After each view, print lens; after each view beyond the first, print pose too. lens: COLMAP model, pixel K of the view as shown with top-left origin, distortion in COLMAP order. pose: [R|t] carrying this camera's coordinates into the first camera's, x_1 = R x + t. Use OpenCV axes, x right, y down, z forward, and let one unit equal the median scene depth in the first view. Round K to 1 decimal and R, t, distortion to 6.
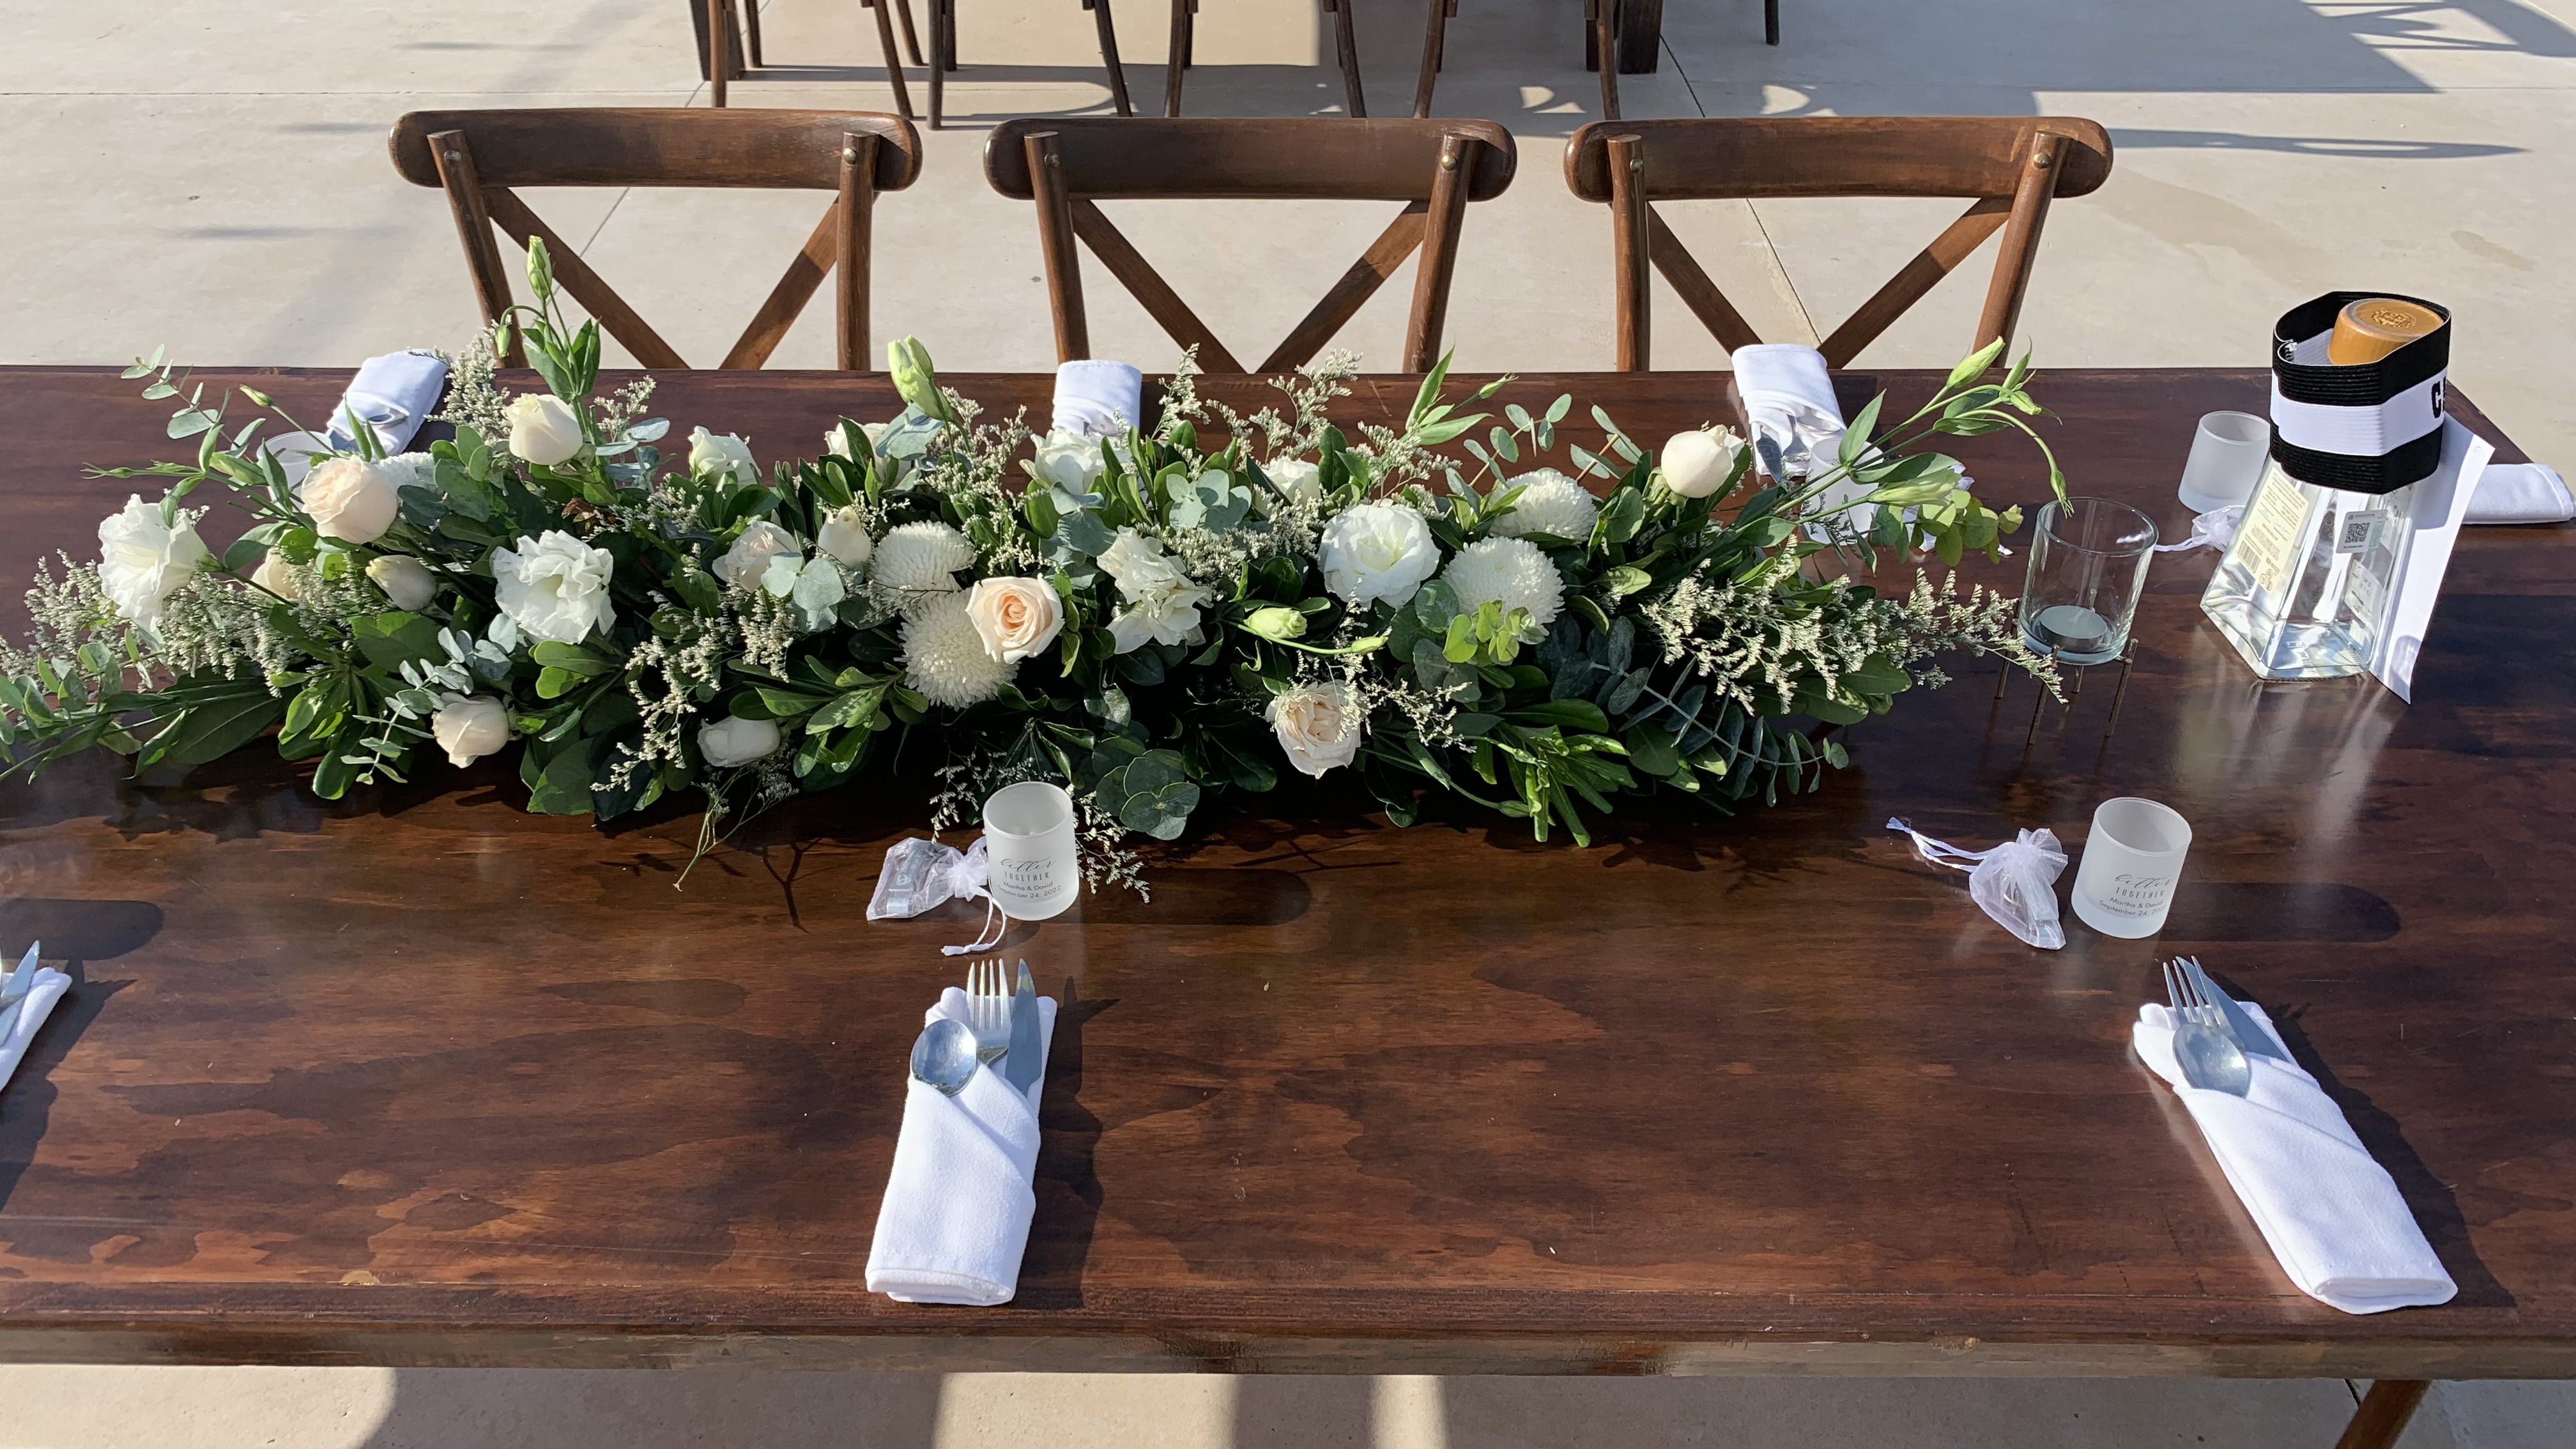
lens RADIAL K [[1948.8, 0, 1302.0], [0, 1948.8, 733.5], [0, 0, 1]] dist [0.004128, -0.011961]
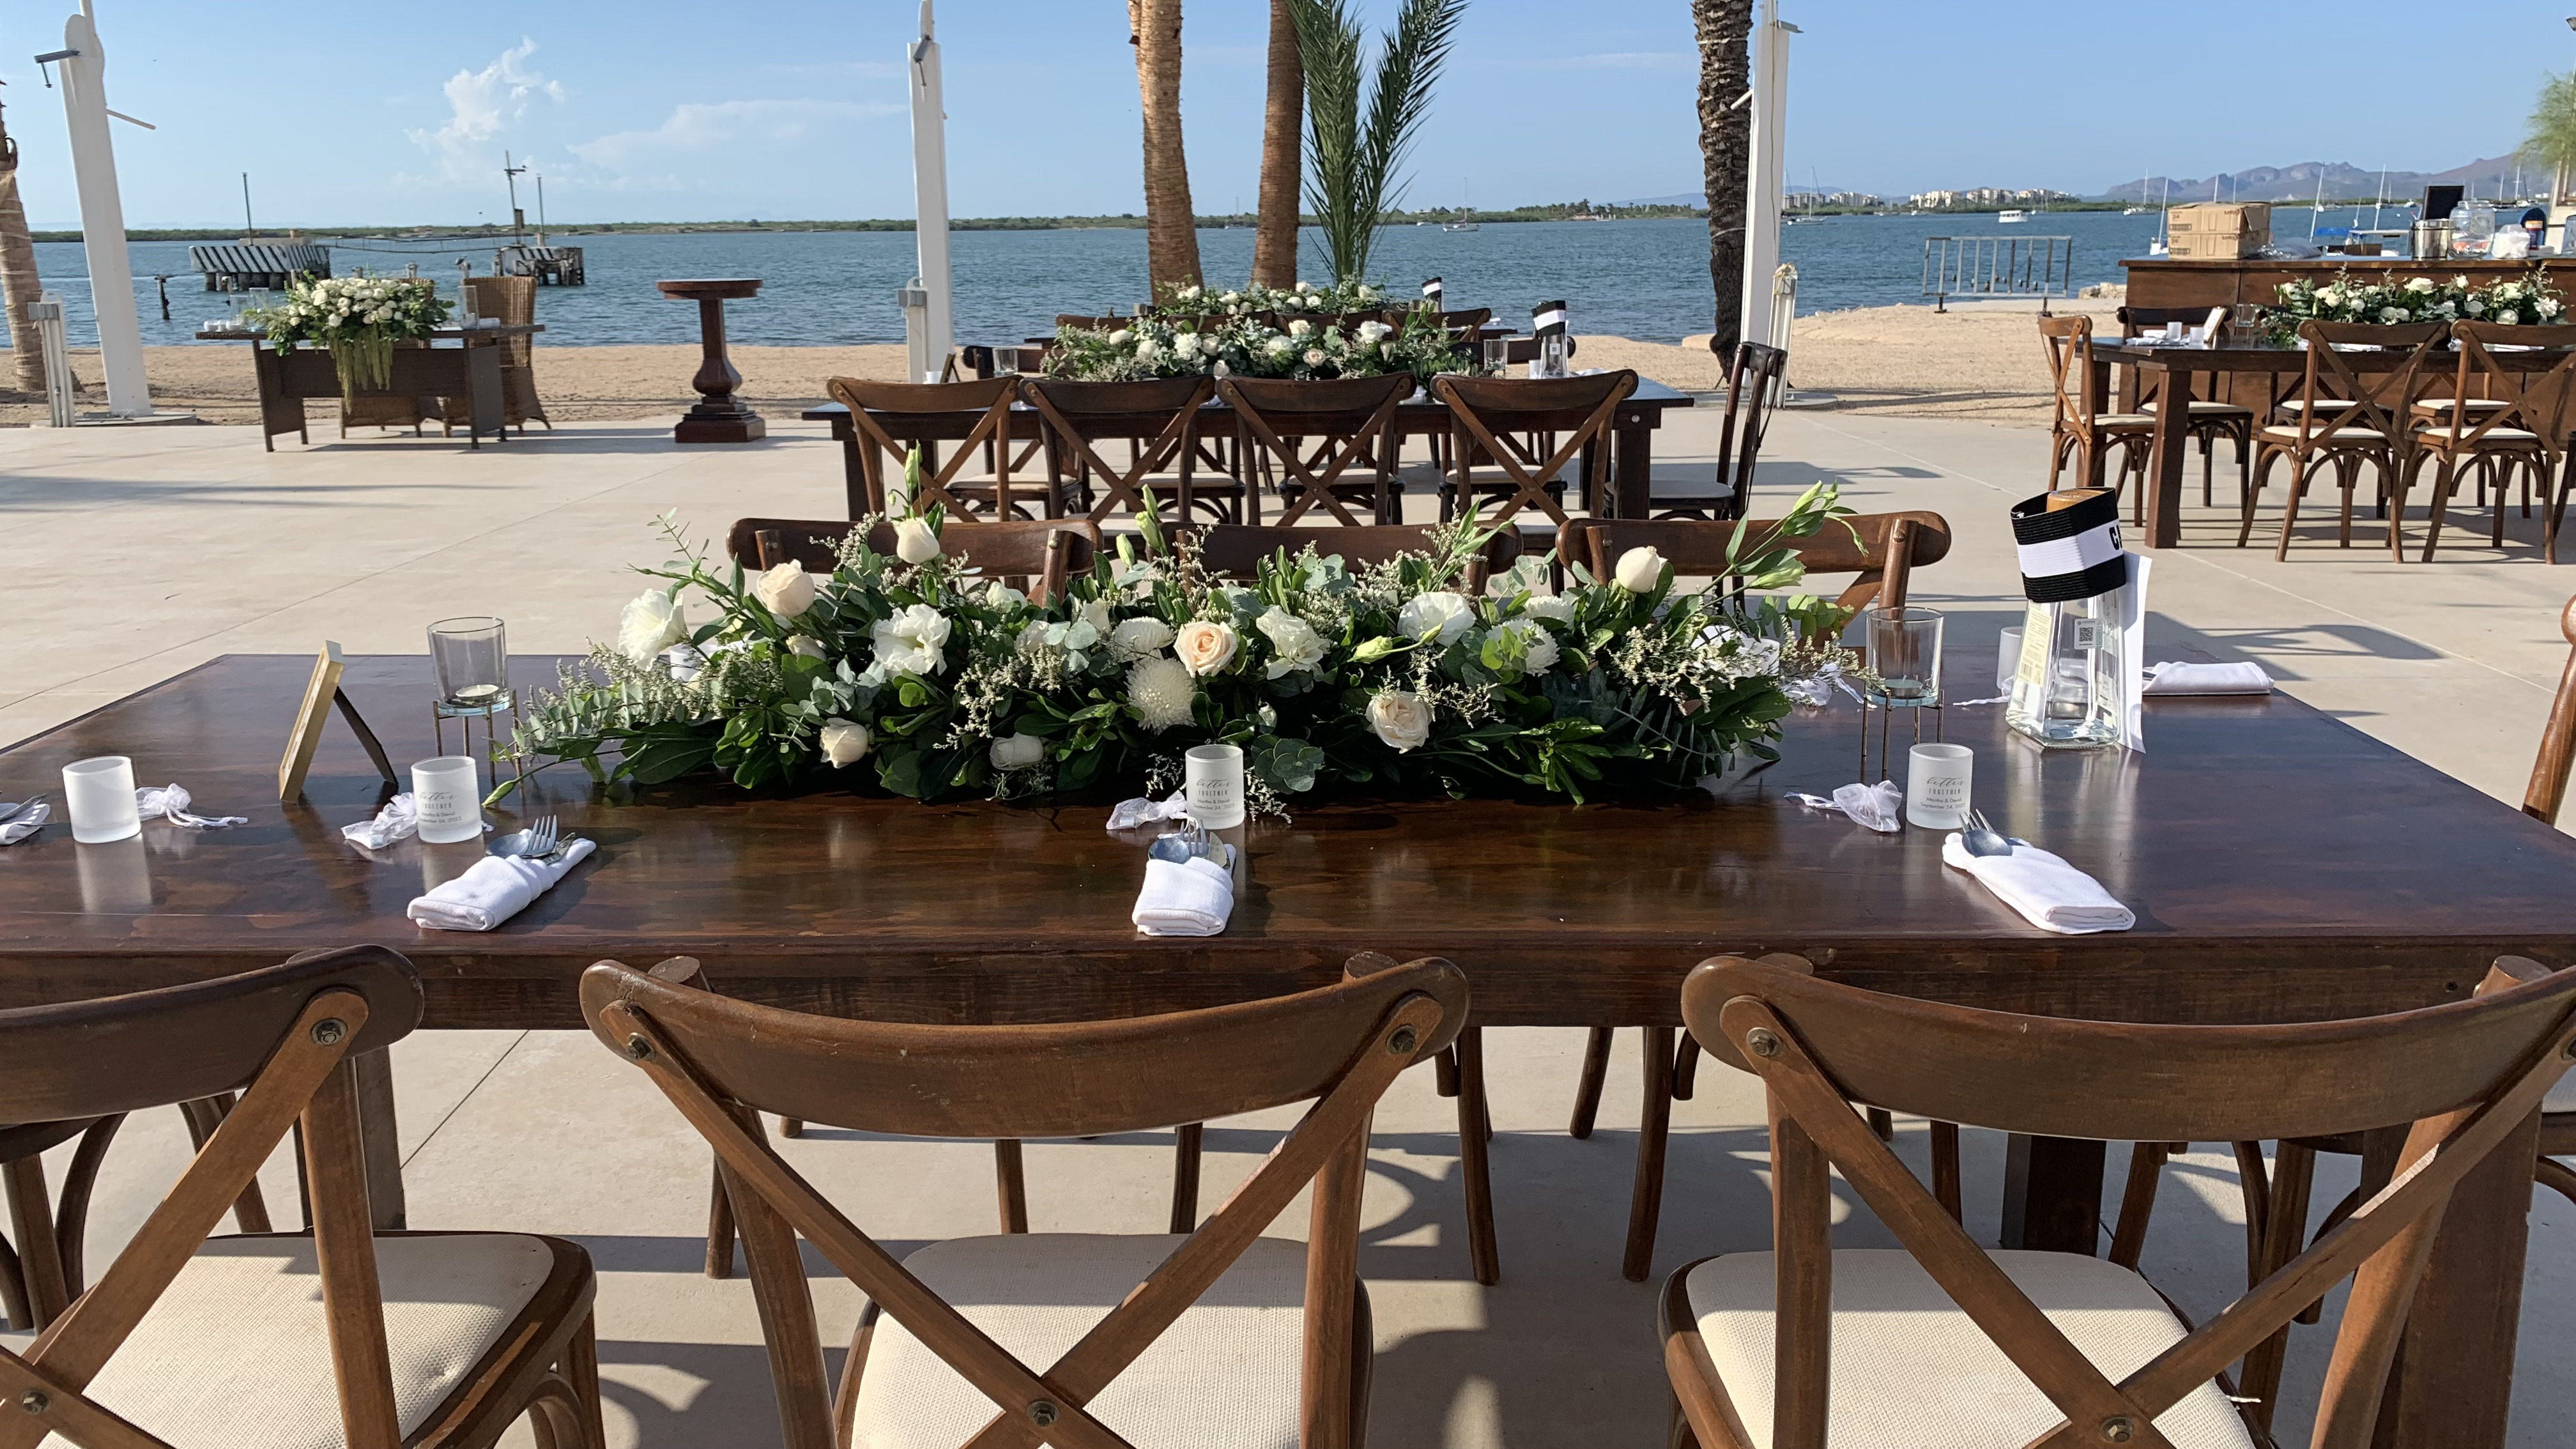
lens RADIAL K [[1948.8, 0, 1301.8], [0, 1948.8, 728.6], [0, 0, 1]] dist [0.004128, -0.011961]
pose [[0.999791, -0.011460, -0.016903, -0.043739], [0.004460, 0.930256, -0.366885, 0.564529], [0.019929, 0.366733, 0.930113, -0.424973]]
